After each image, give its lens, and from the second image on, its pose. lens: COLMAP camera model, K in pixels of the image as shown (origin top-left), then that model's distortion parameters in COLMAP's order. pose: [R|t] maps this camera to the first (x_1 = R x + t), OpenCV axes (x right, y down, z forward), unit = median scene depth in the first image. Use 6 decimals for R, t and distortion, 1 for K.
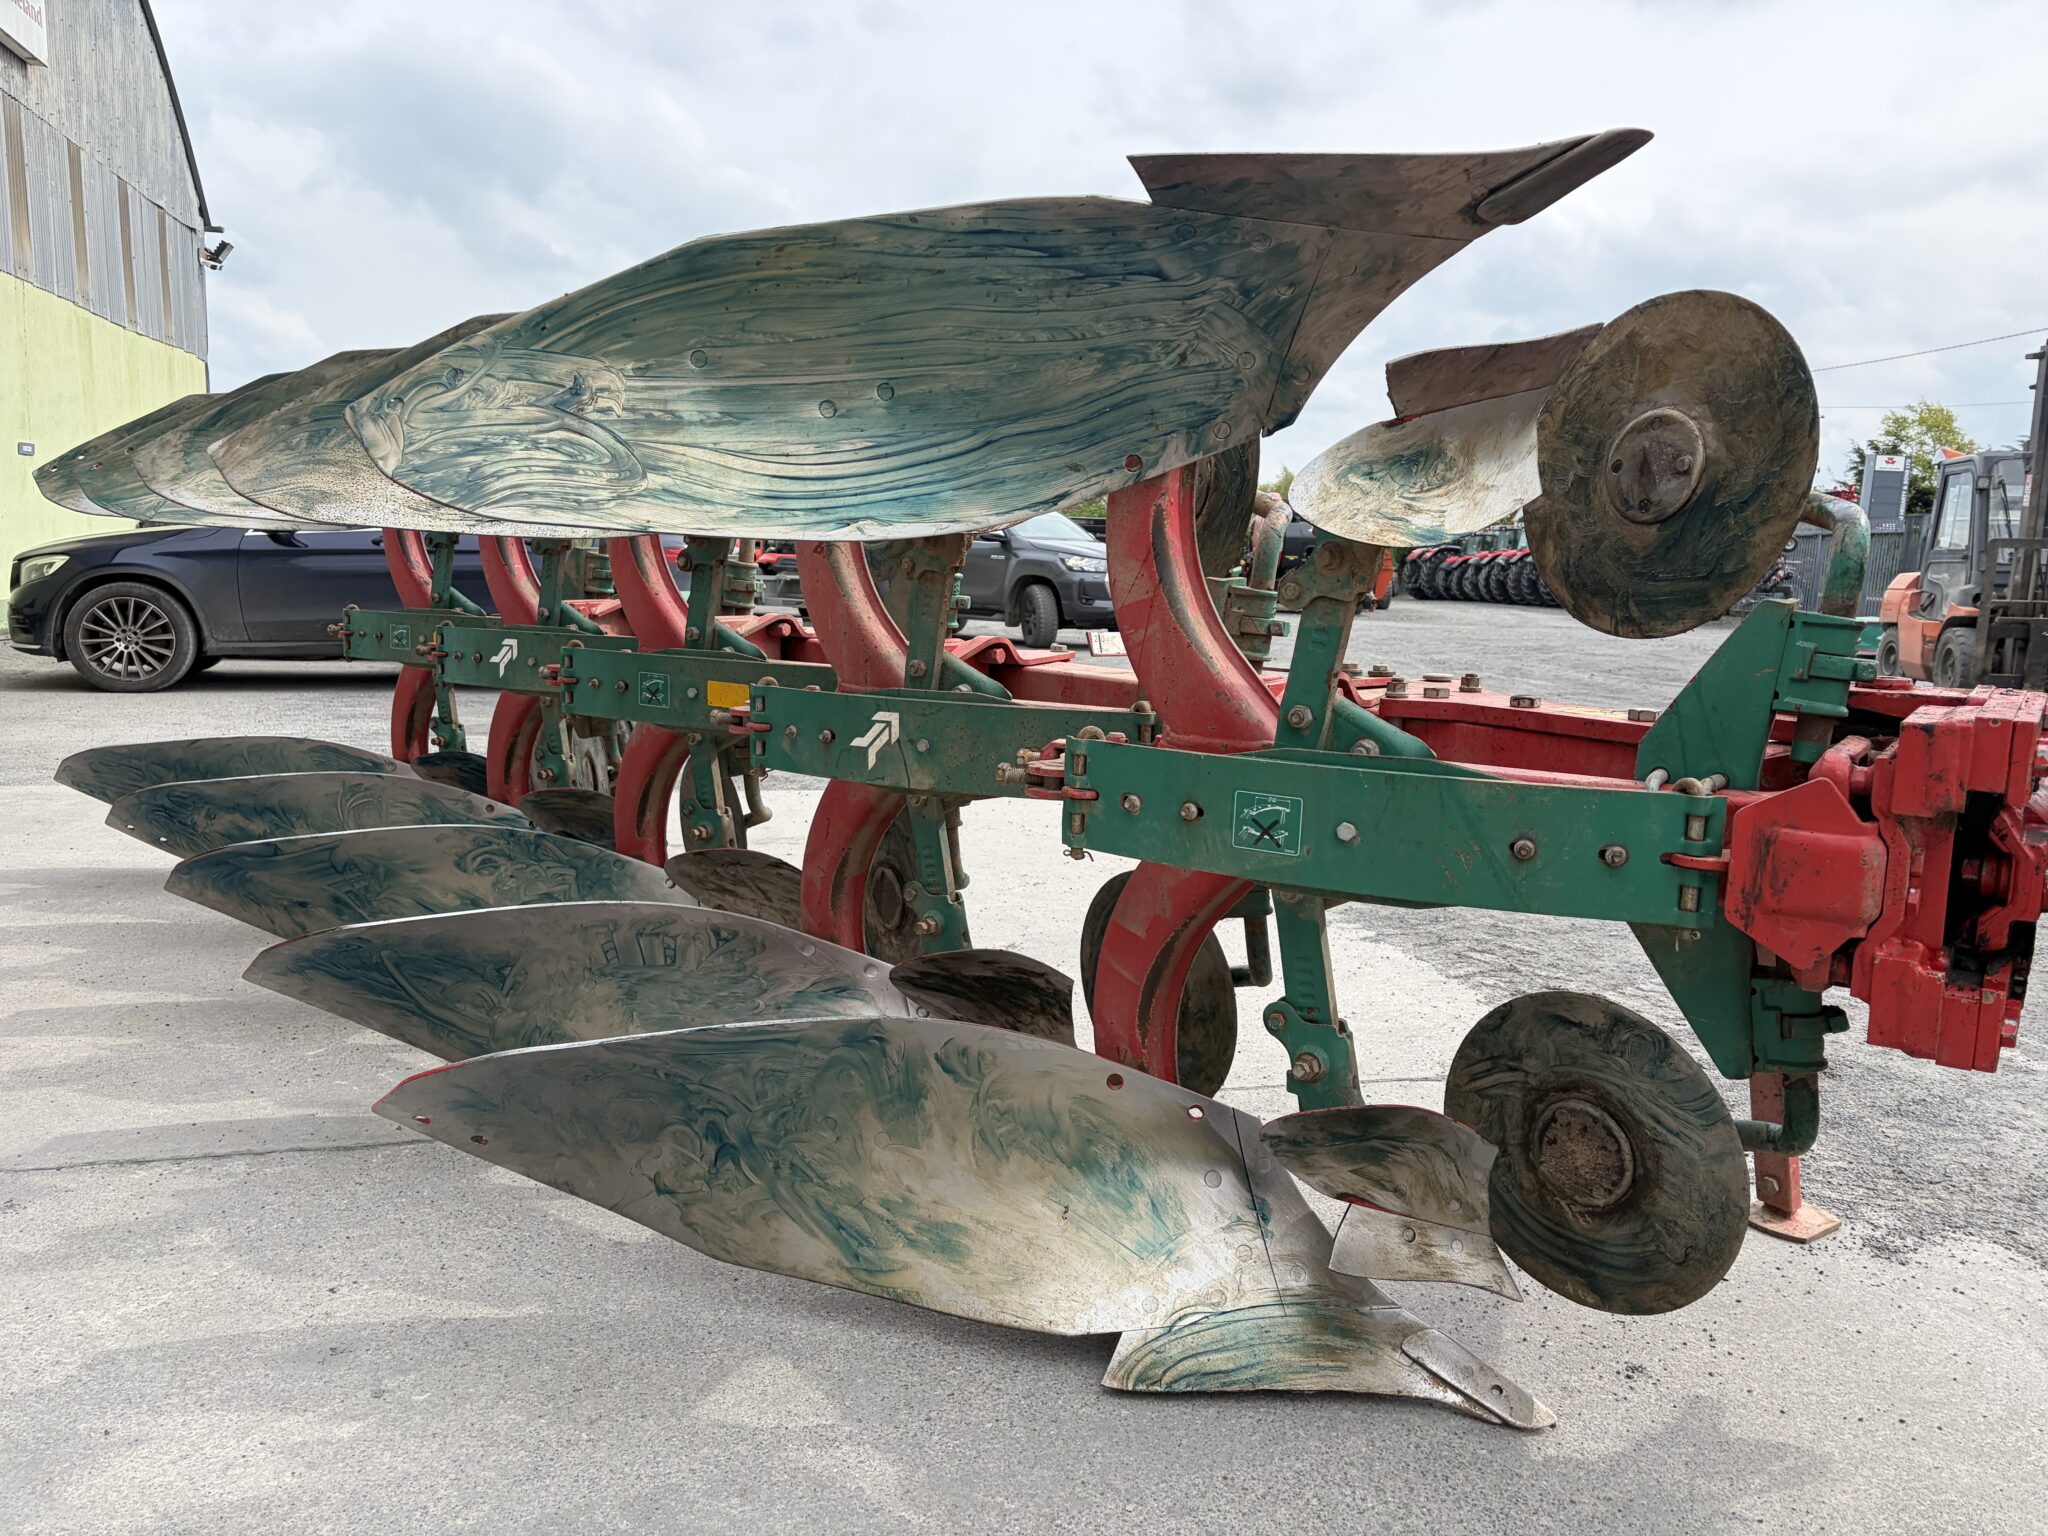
lens RADIAL K [[1550.9, 0, 1034.6], [0, 1550.9, 769.5], [0, 0, 1]] dist [0.047156, -0.047213]
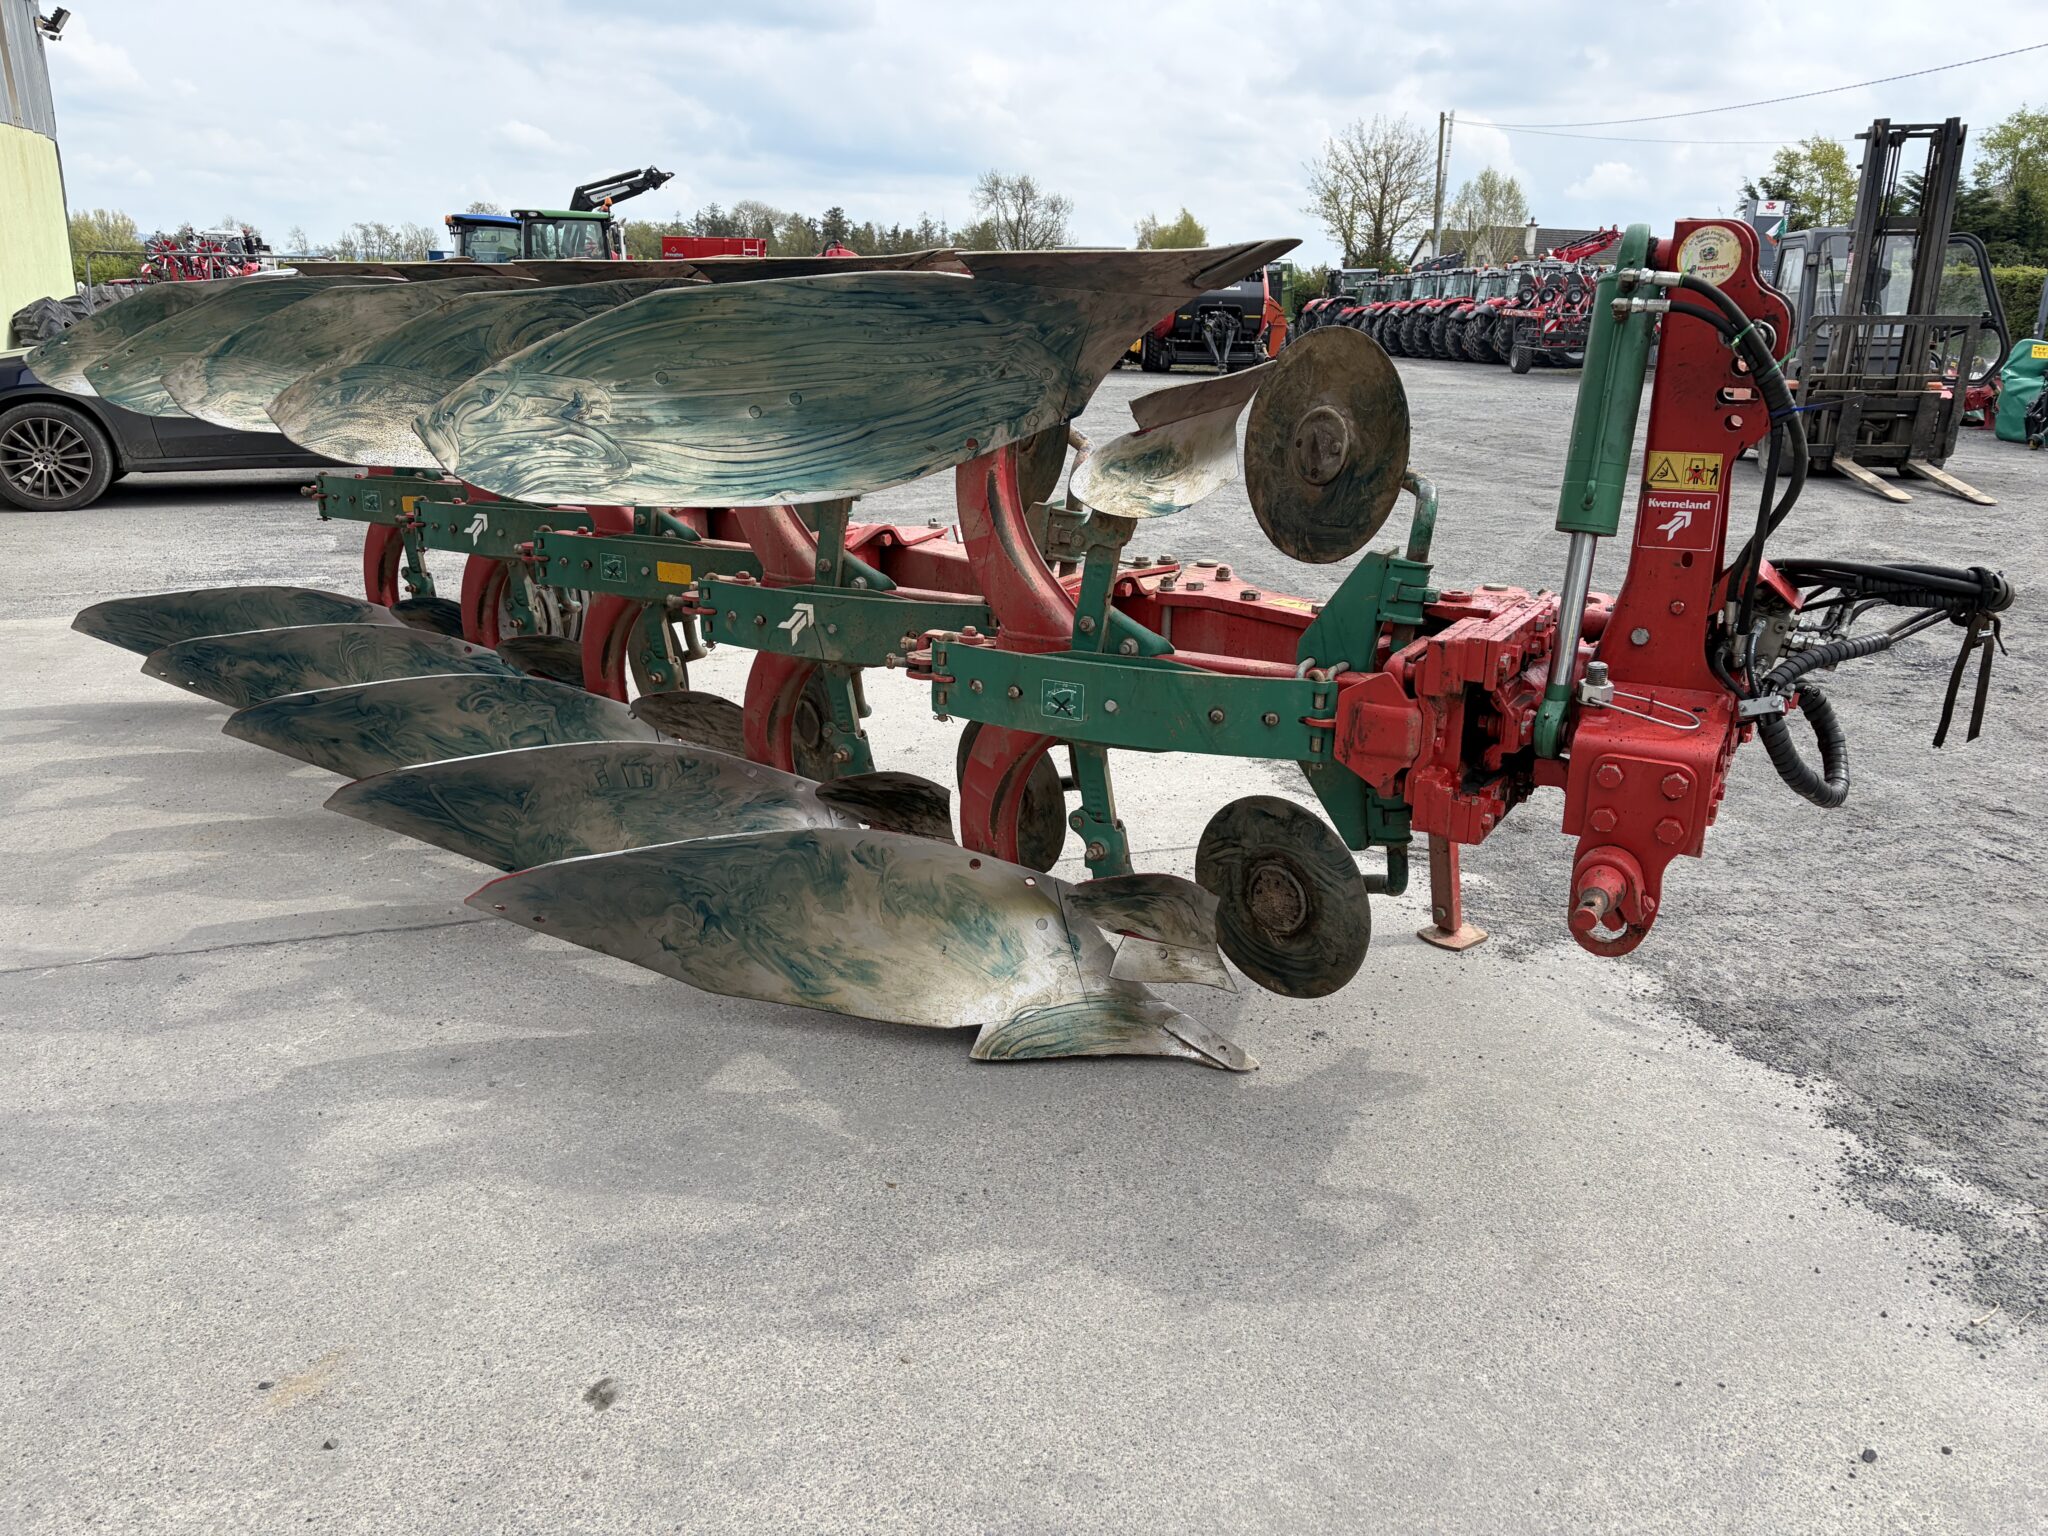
lens RADIAL K [[1550.9, 0, 1031.0], [0, 1550.9, 771.6], [0, 0, 1]] dist [0.047156, -0.047213]
pose [[0.997856, -0.034606, 0.055556, 0.027141], [0.025602, 0.987536, 0.155294, -0.116534], [-0.060238, -0.153539, 0.986305, -0.454862]]
